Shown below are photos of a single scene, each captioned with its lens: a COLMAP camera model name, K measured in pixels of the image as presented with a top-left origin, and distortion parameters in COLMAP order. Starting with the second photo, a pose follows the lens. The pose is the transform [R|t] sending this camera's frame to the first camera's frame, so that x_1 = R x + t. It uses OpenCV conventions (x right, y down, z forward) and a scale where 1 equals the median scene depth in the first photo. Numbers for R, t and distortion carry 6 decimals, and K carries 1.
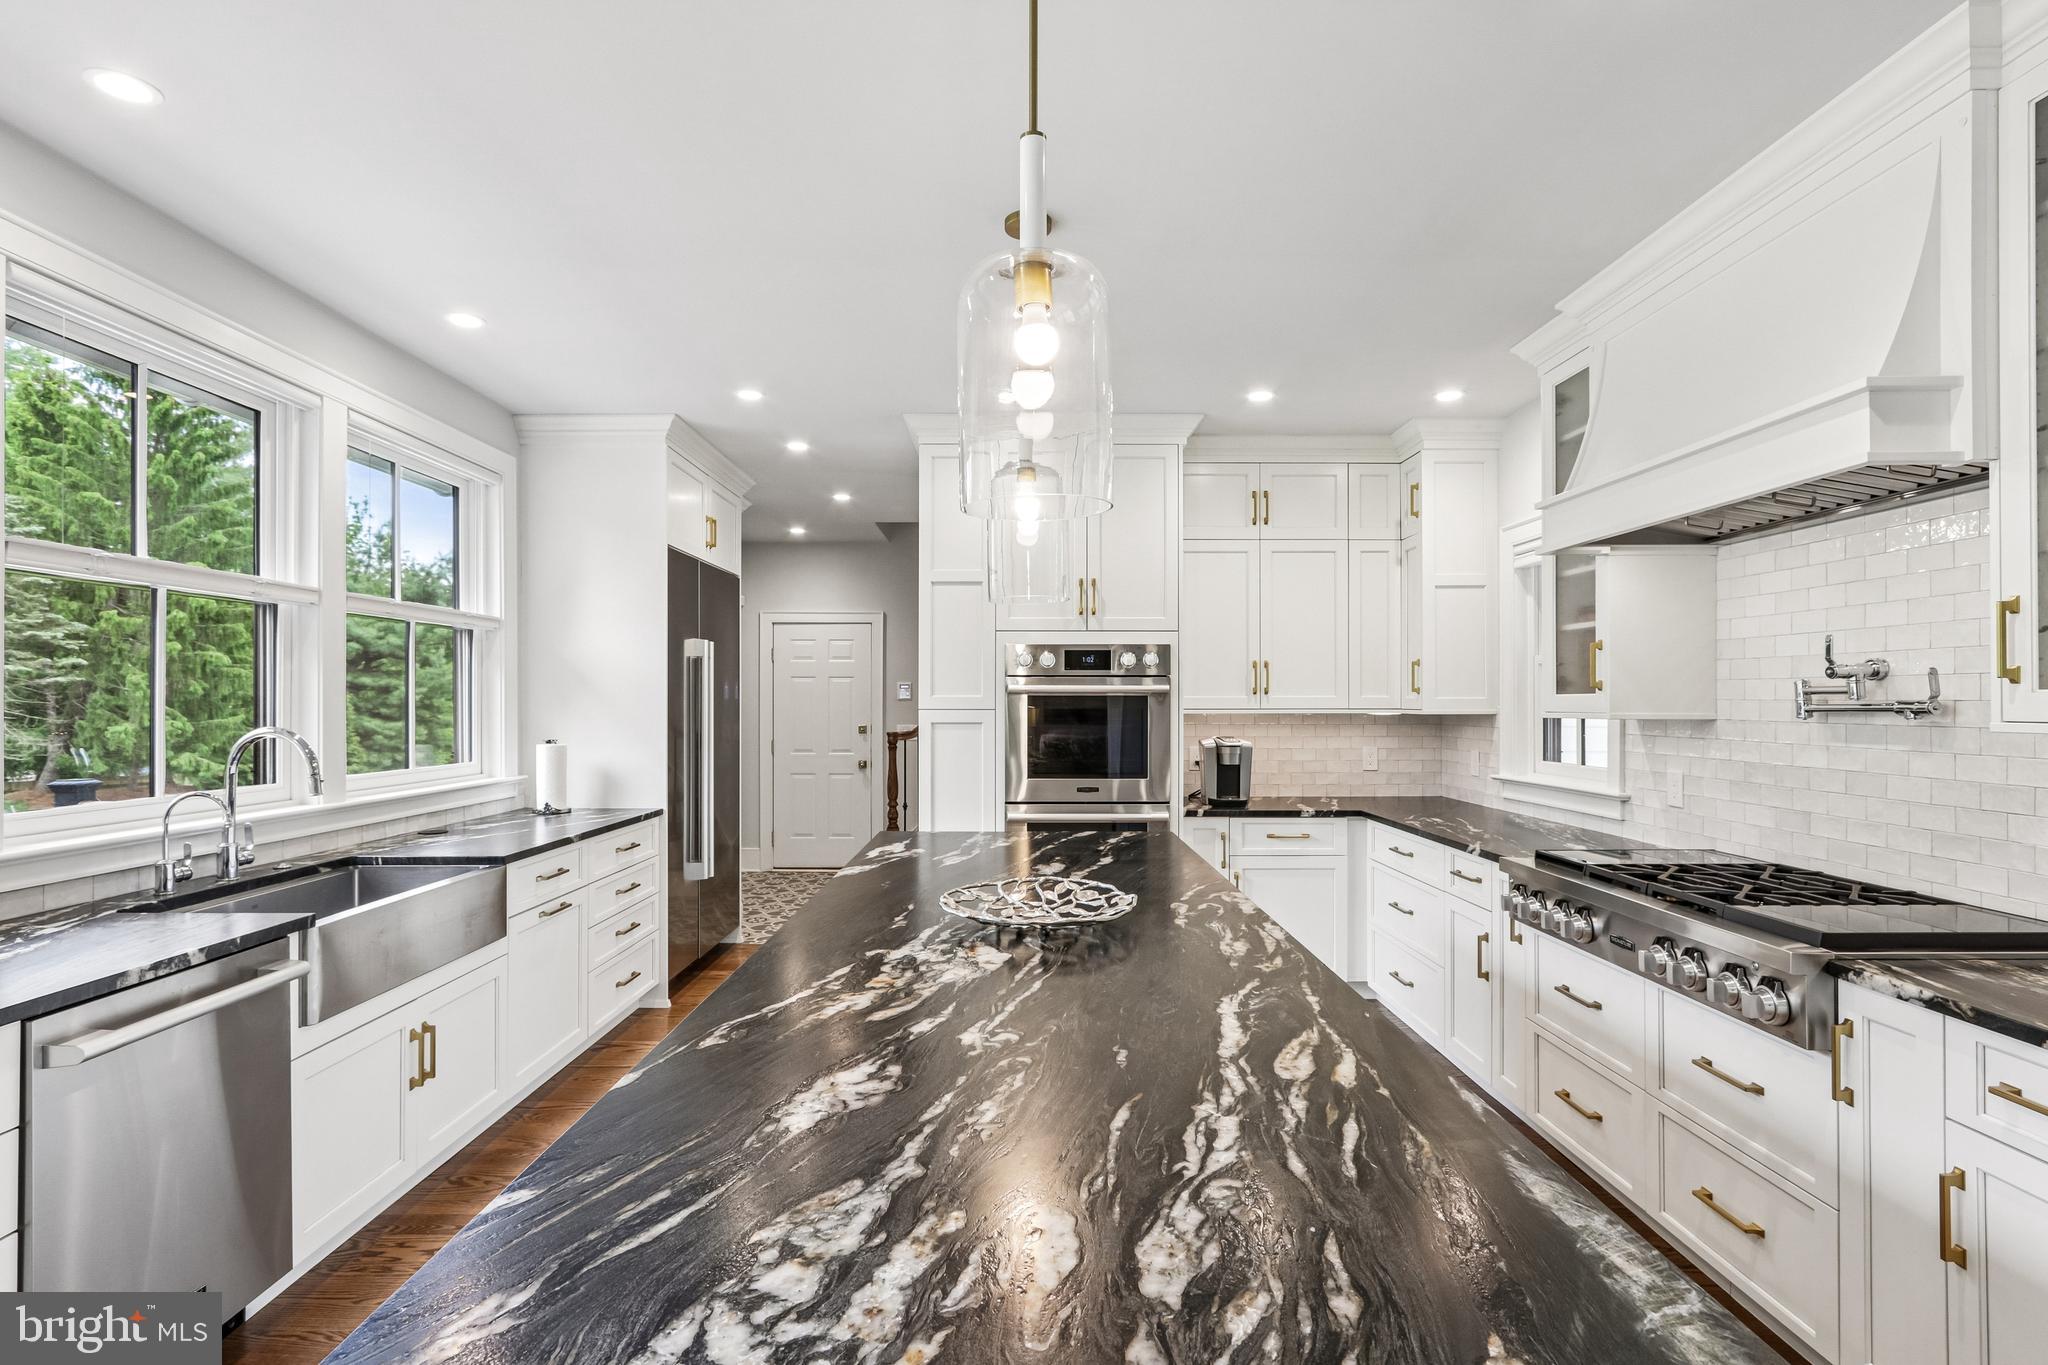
lens RADIAL K [[992.4, 0, 1020.1], [0, 992.4, 699.1], [0, 0, 1]] dist [-0.007121, 0.003557]
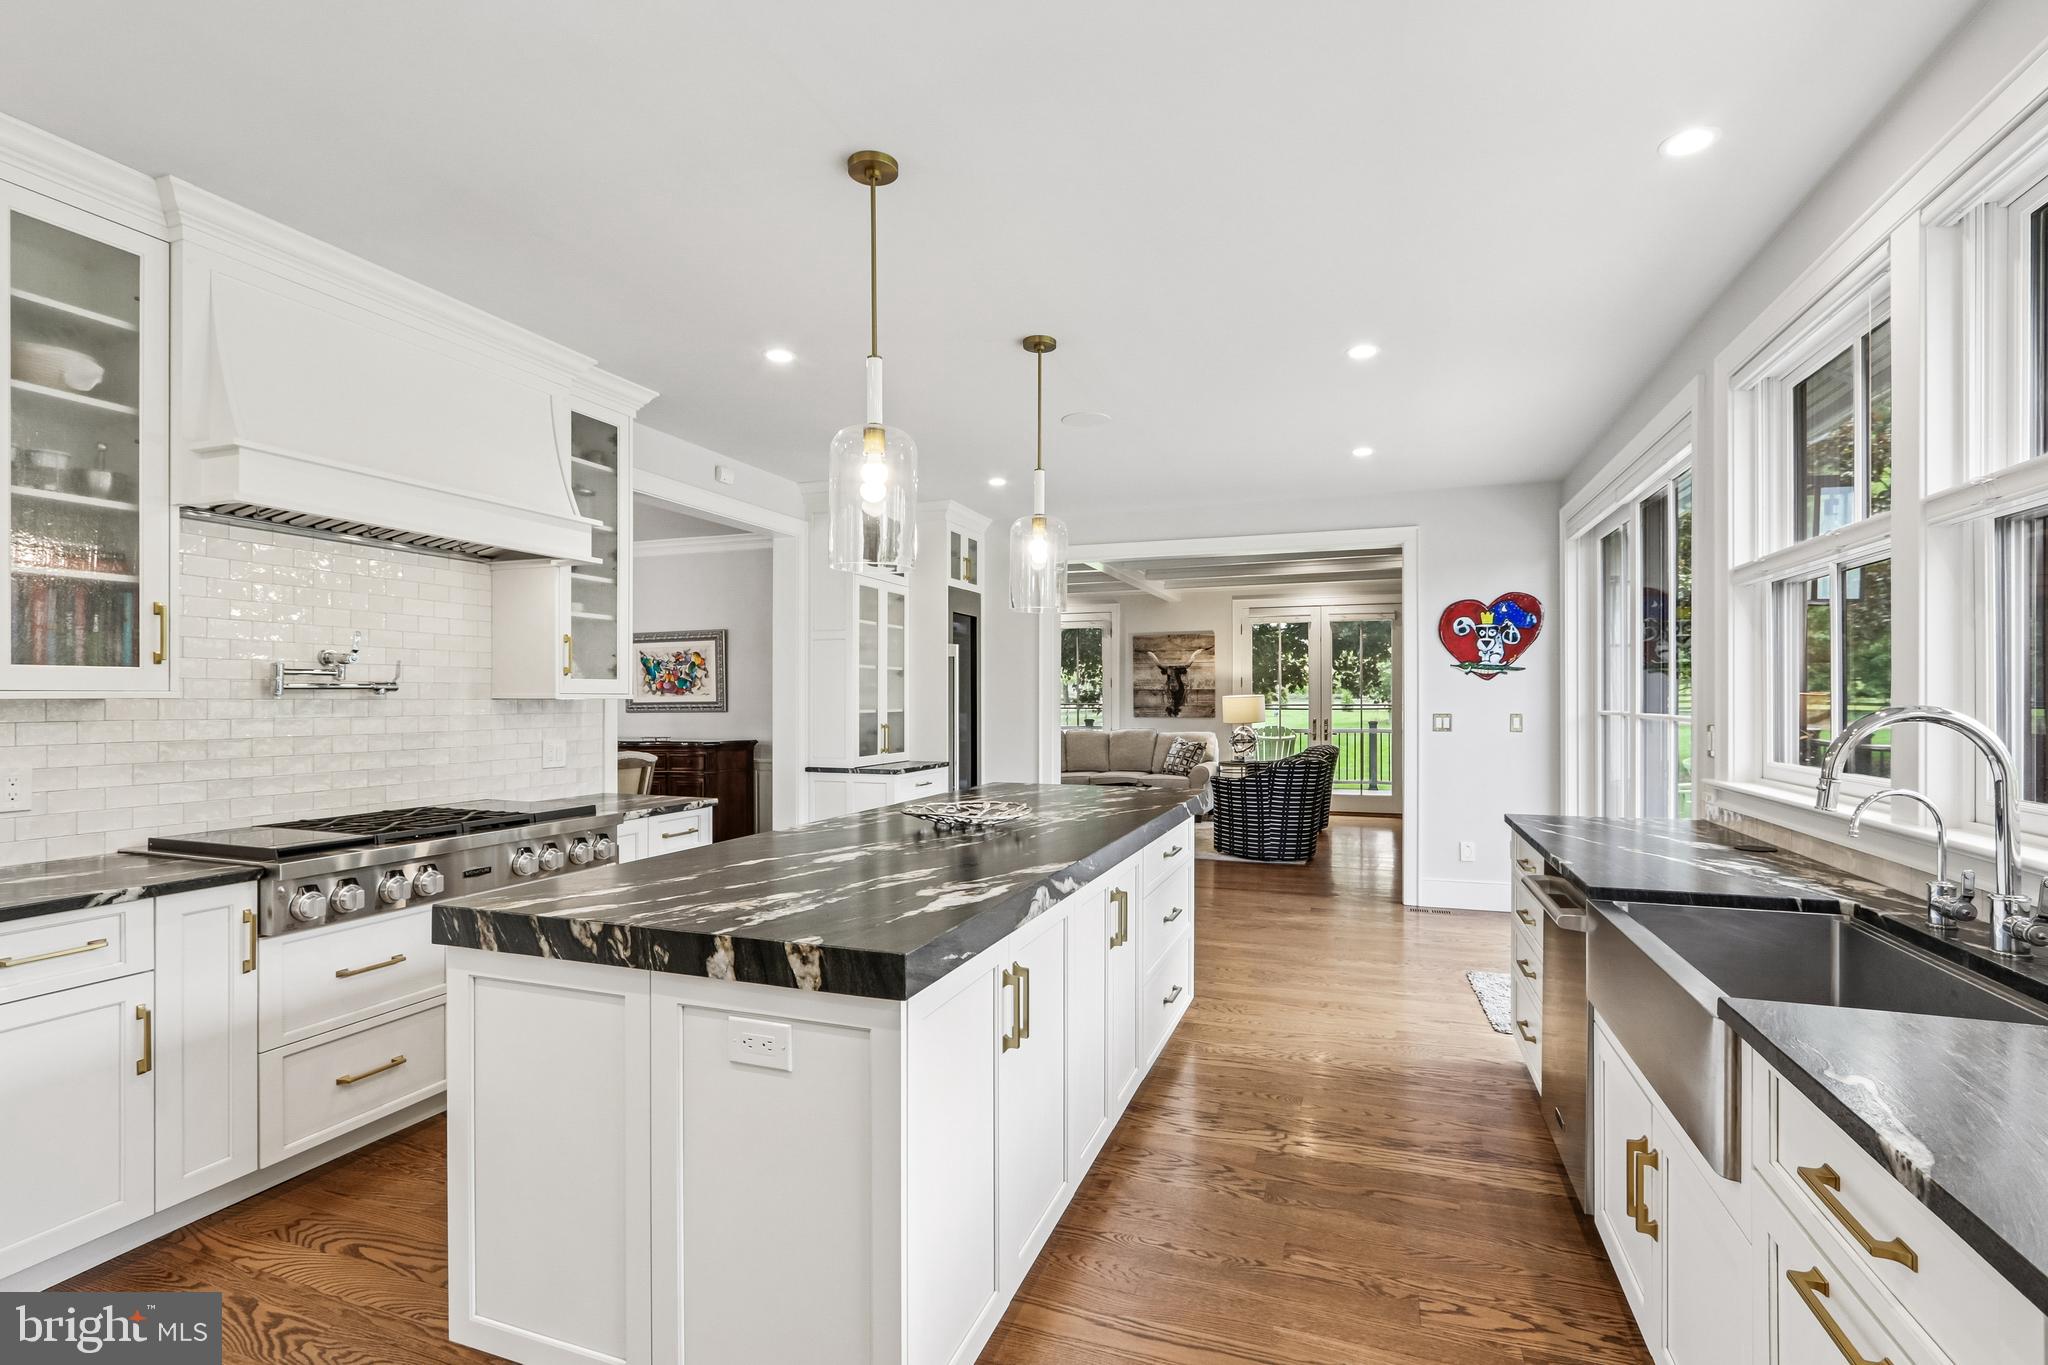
lens RADIAL K [[946.4, 0, 1022.4], [0, 946.4, 697.9], [0, 0, 1]] dist [-0.007197, 0.001272]
pose [[-0.934601, -0.000259, 0.355696, -0.260135], [-0.000991, 0.999998, -0.001875, 0.014349], [-0.355695, -0.002105, -0.934600, 1.041718]]
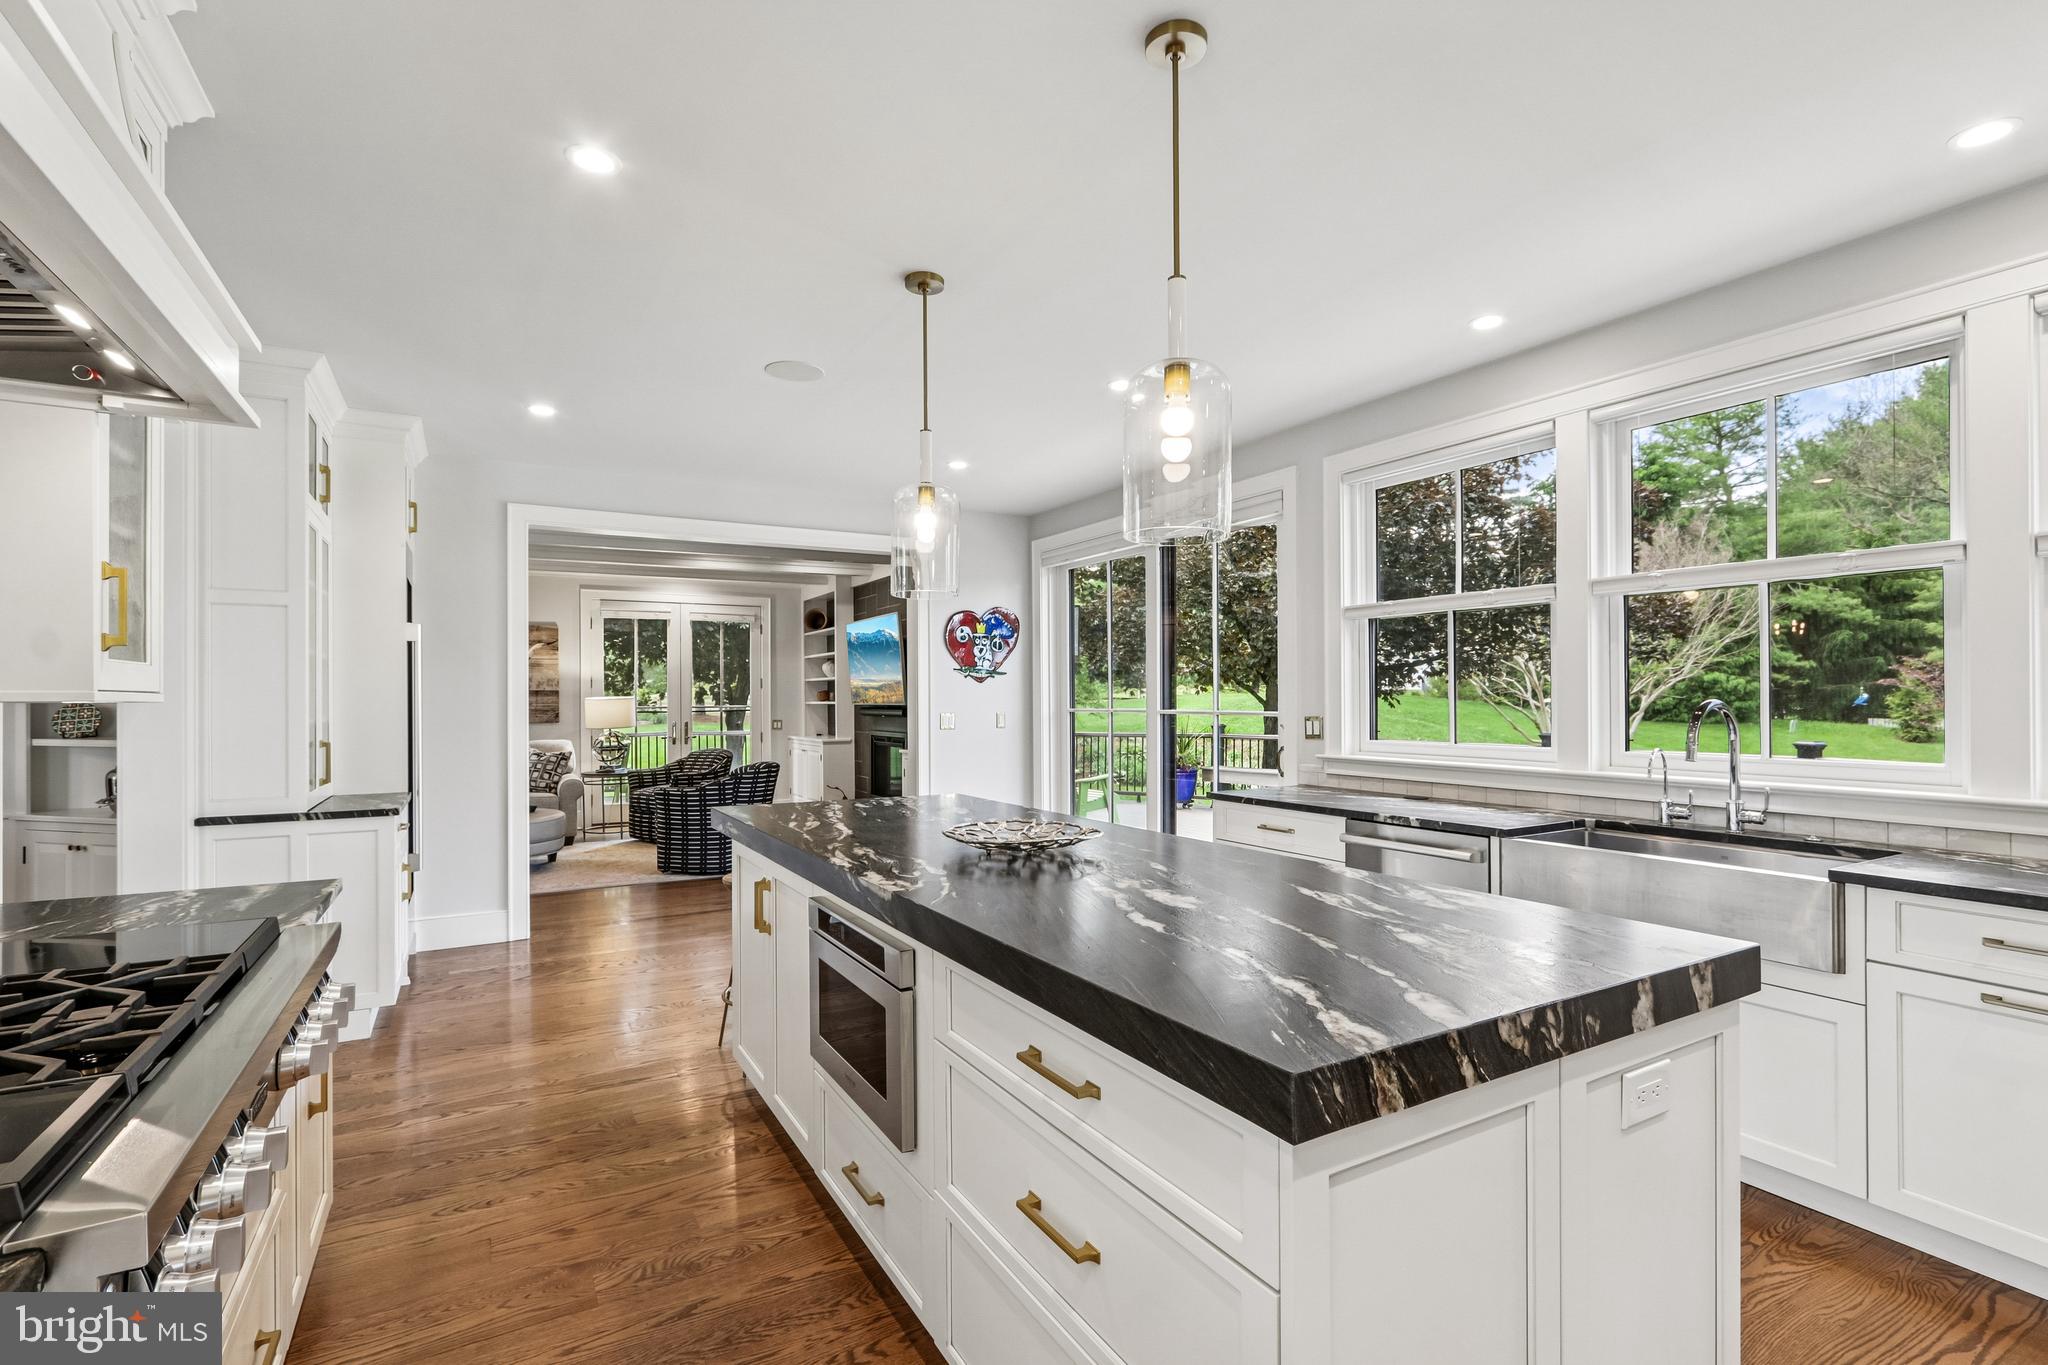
lens RADIAL K [[946.4, 0, 1010.9], [0, 946.4, 676.2], [0, 0, 1]] dist [-0.007197, 0.001272]
pose [[-0.876025, -0.008543, -0.482191, 0.273461], [0.004511, 0.999654, -0.025908, 0.014960], [0.482245, -0.024871, -0.875683, 0.919985]]
